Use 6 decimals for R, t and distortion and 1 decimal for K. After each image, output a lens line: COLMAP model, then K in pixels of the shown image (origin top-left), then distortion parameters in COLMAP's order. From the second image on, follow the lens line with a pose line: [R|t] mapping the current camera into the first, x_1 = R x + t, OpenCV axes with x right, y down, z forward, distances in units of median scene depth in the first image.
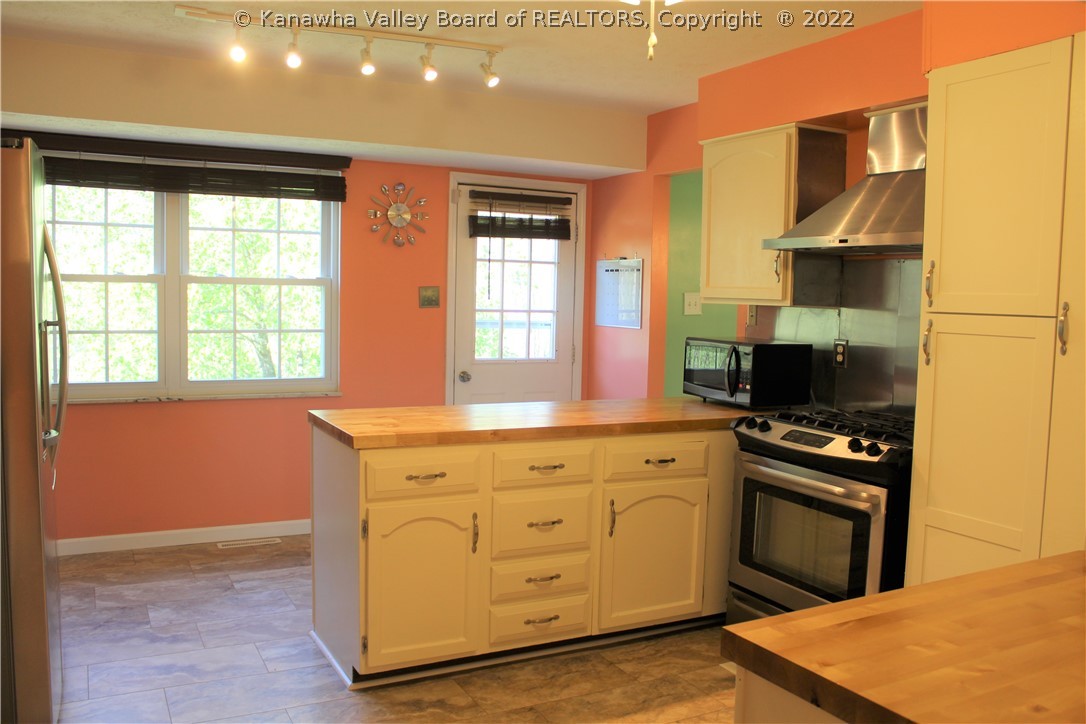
lens RADIAL K [[906.9, 0, 550.9], [0, 906.9, 363.6], [0, 0, 1]] dist [-0.158898, 0.148287]
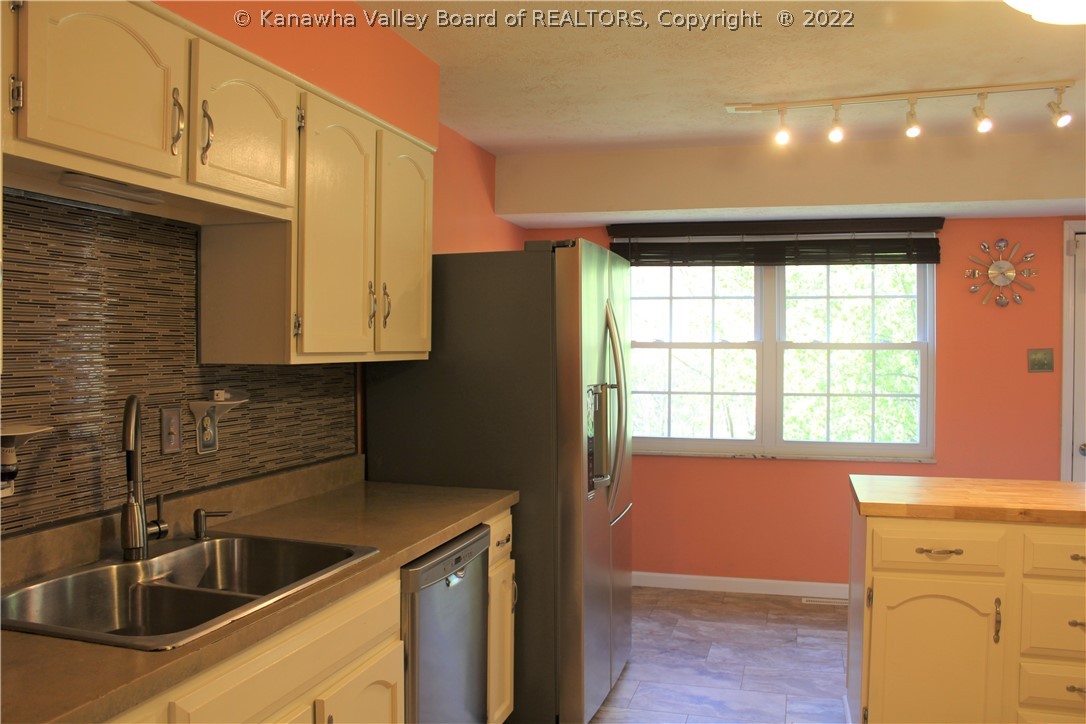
lens RADIAL K [[906.9, 0, 550.9], [0, 906.9, 363.6], [0, 0, 1]] dist [-0.158898, 0.148287]
pose [[0.725118, -0.008481, -0.688573, 0.150666], [-0.039313, 0.997784, -0.053688, -0.004527], [0.687502, 0.066000, 0.723177, 0.027428]]
